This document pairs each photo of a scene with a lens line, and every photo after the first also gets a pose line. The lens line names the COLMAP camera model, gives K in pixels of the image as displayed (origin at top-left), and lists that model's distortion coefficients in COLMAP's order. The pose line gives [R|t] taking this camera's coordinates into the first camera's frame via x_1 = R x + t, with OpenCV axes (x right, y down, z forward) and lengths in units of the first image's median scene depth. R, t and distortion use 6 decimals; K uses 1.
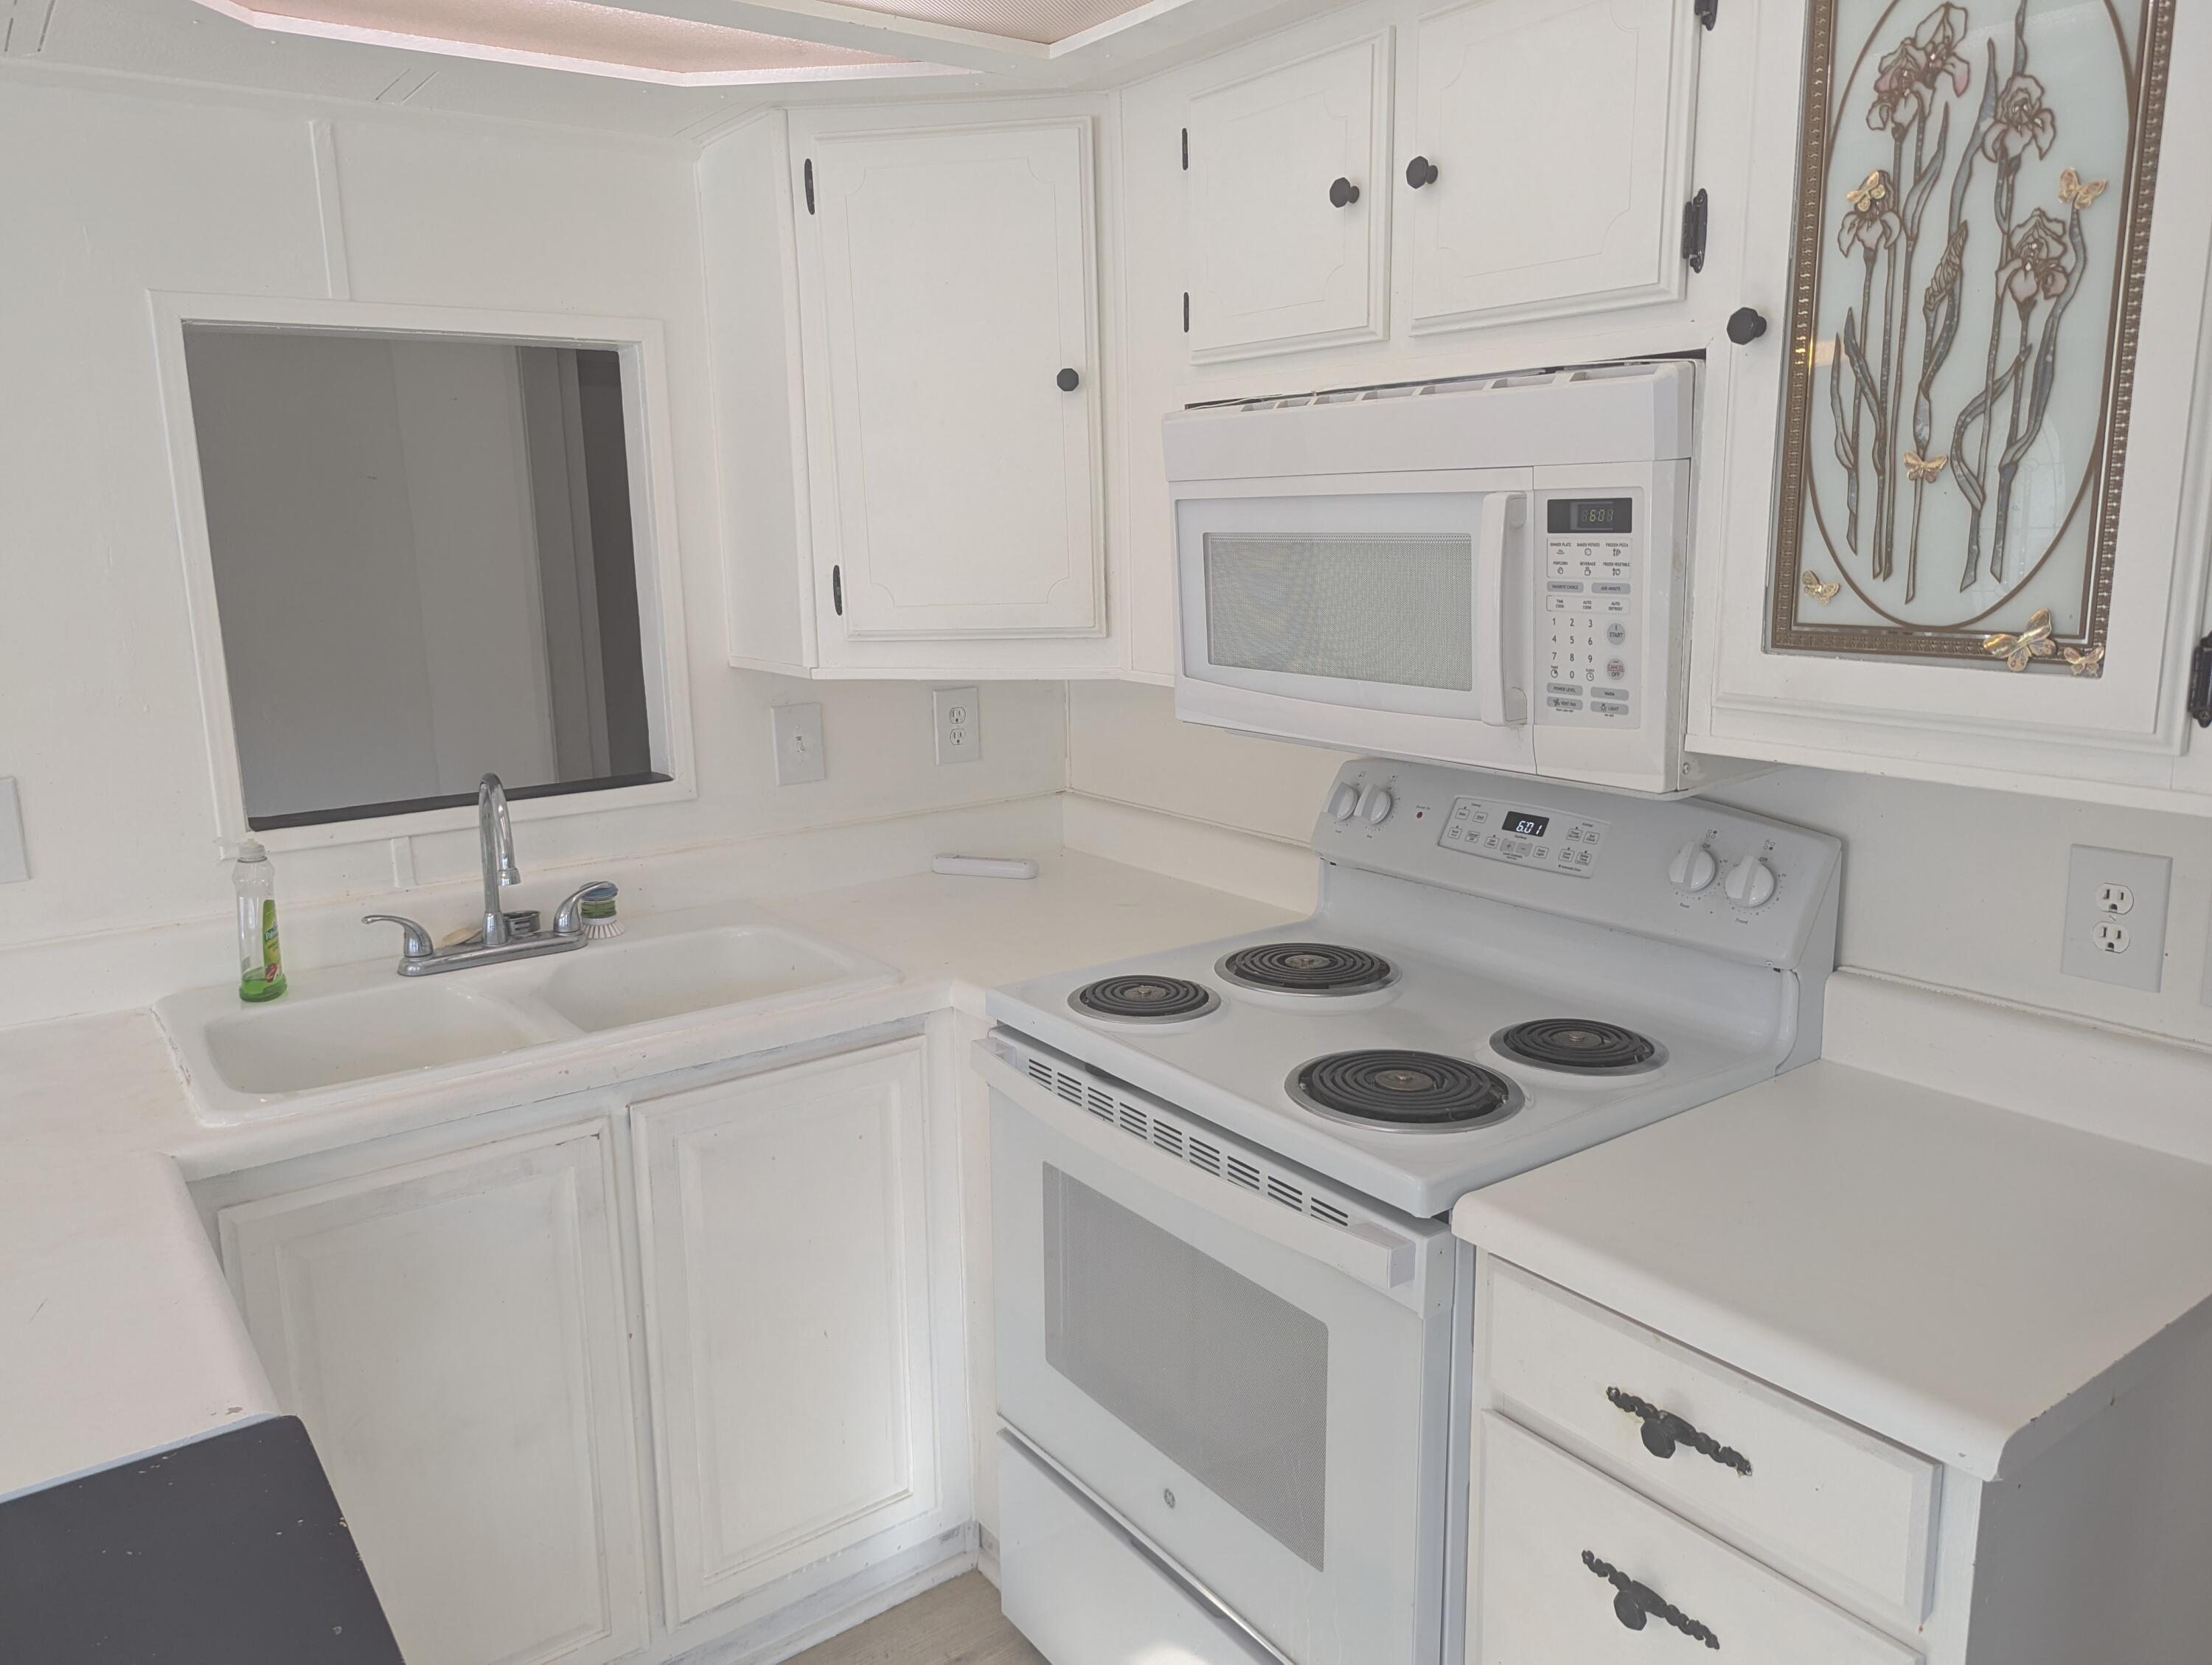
lens RADIAL K [[1580.2, 0, 1117.3], [0, 1580.2, 808.3], [0, 0, 1]] dist [0.064745, -0.060264]
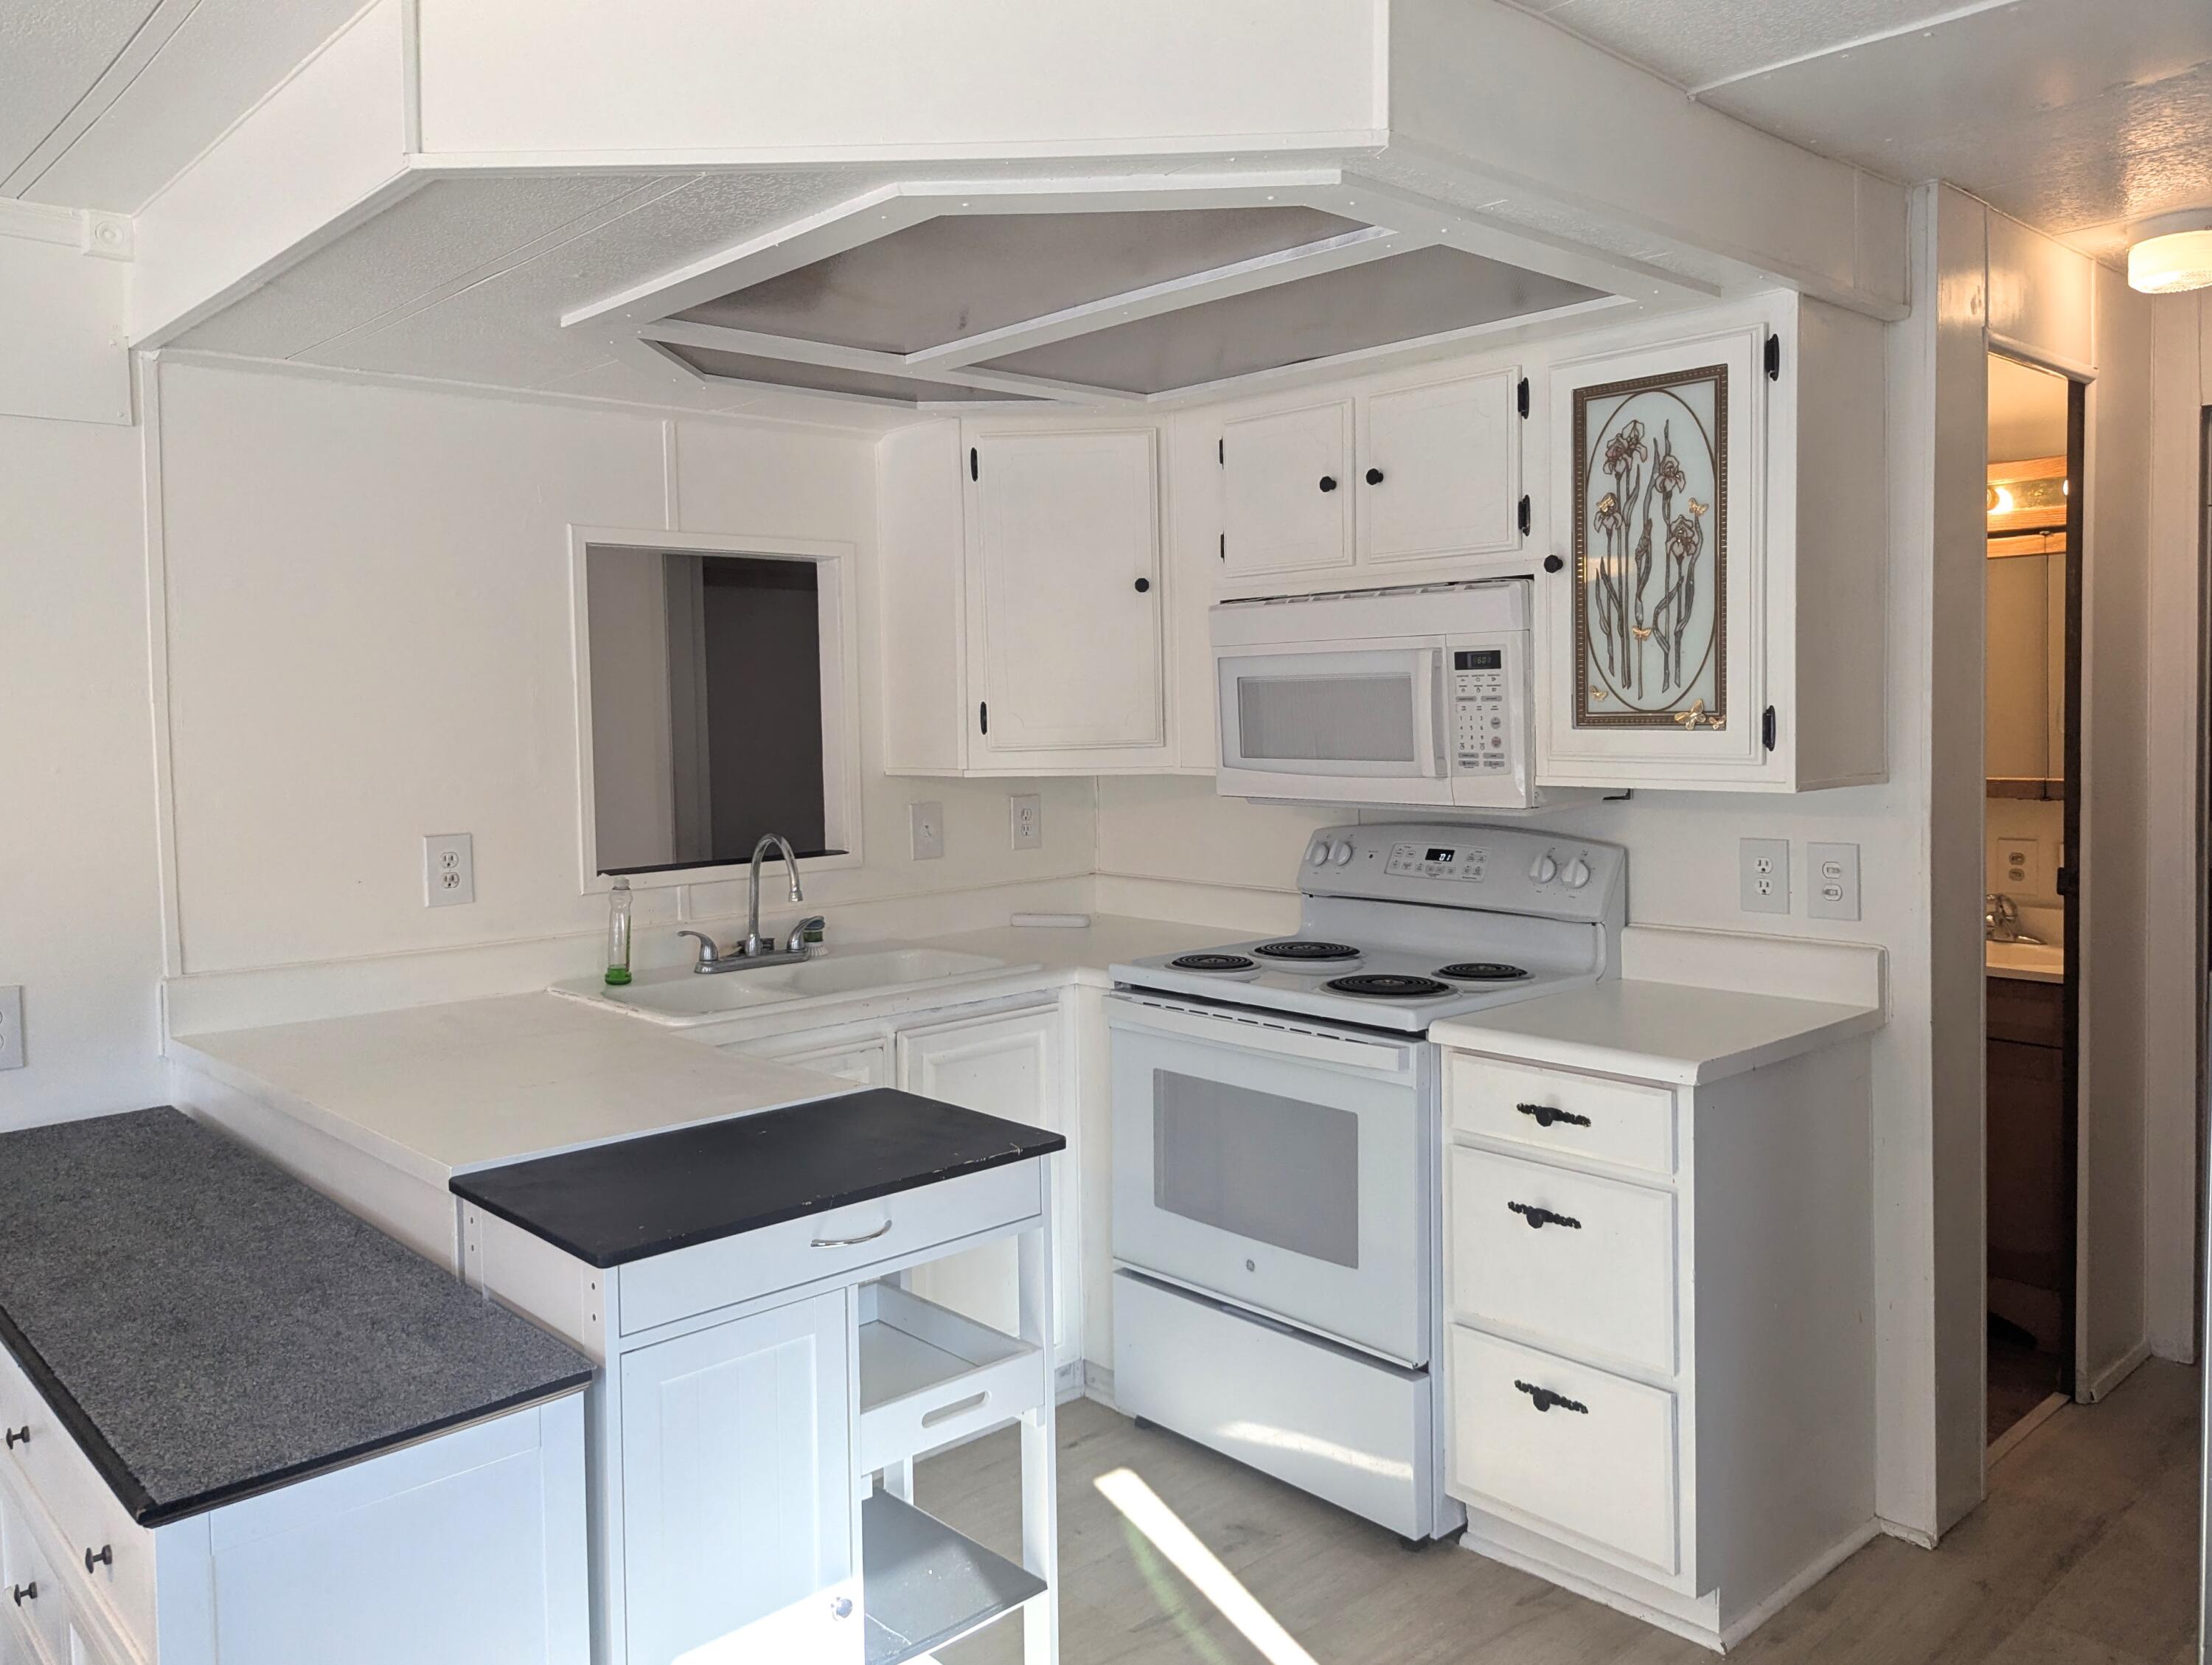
lens RADIAL K [[1692.3, 0, 1113.4], [0, 1692.3, 765.5], [0, 0, 1]] dist [0.063167, -0.069288]
pose [[0.993695, -0.004211, 0.112039, -0.363168], [0.021105, 0.988455, -0.150035, 0.235567], [-0.110114, 0.151454, 0.982312, -0.916158]]
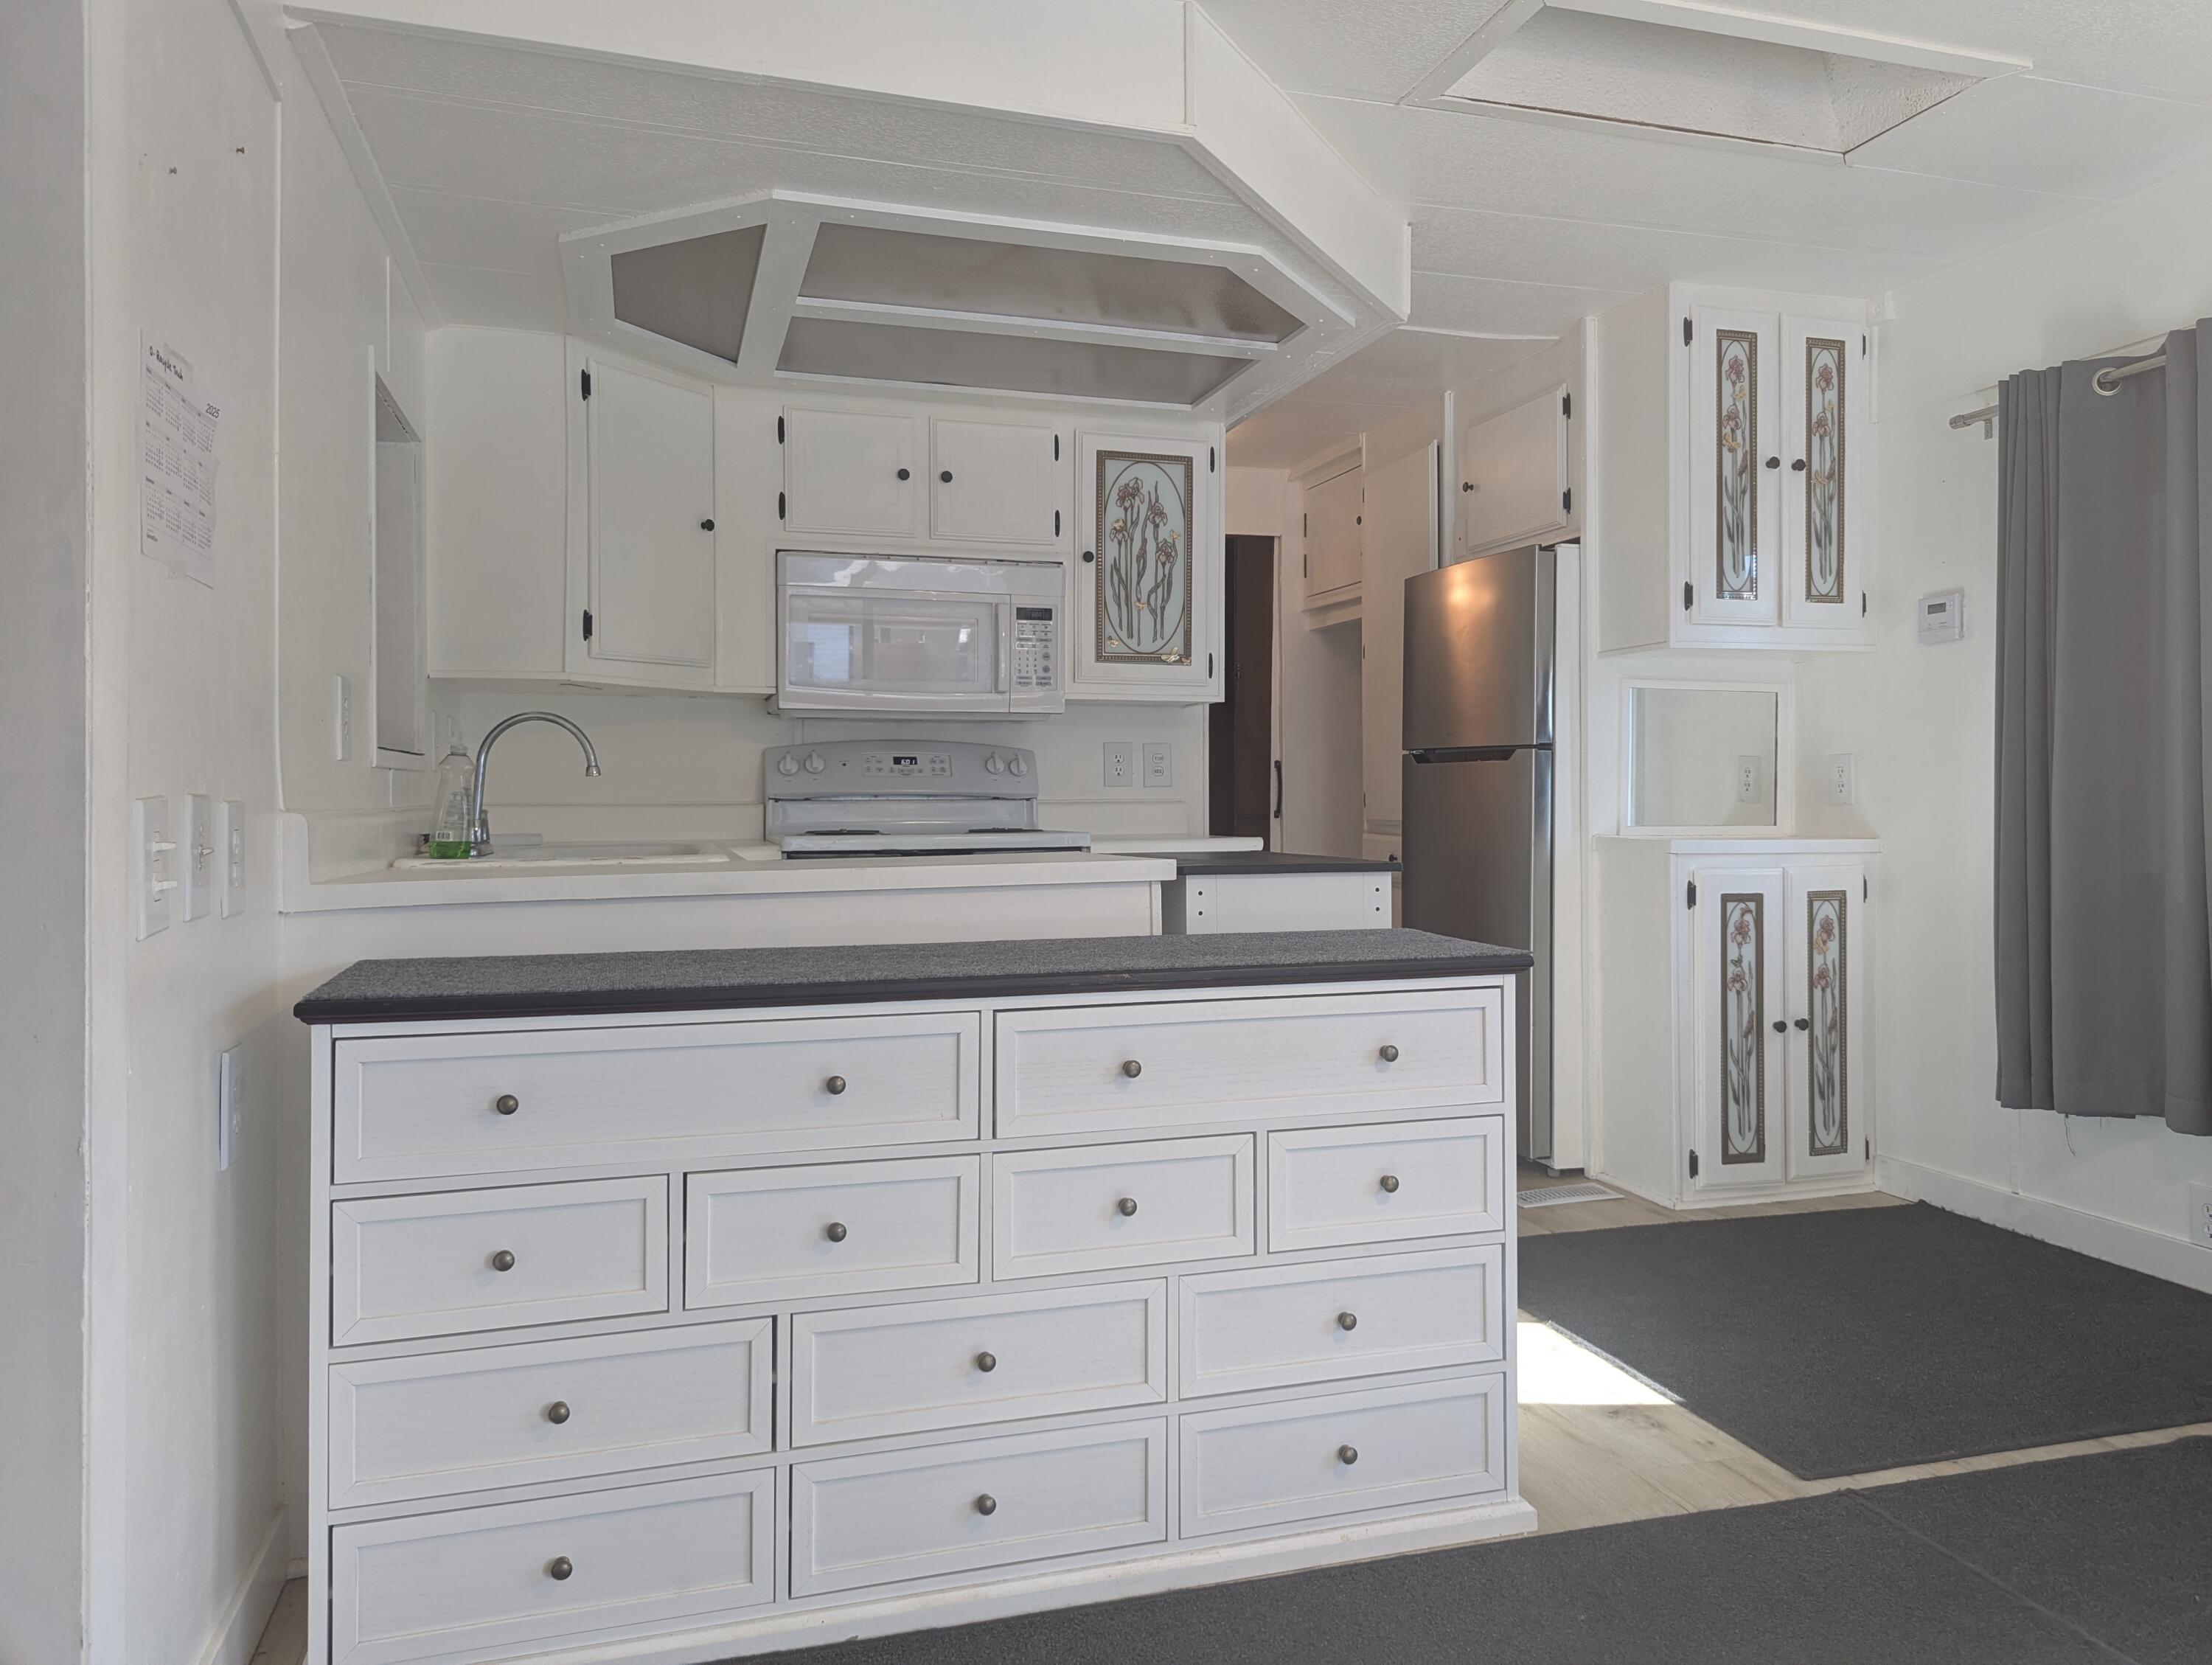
lens RADIAL K [[1603.1, 0, 1165.8], [0, 1603.1, 775.4], [0, 0, 1]] dist [0.045392, 0.000306]
pose [[0.308542, 0.028918, 0.950771, -2.388772], [0.174276, 0.980900, -0.086390, 0.390313], [-0.935110, 0.192352, 0.297609, 0.013417]]
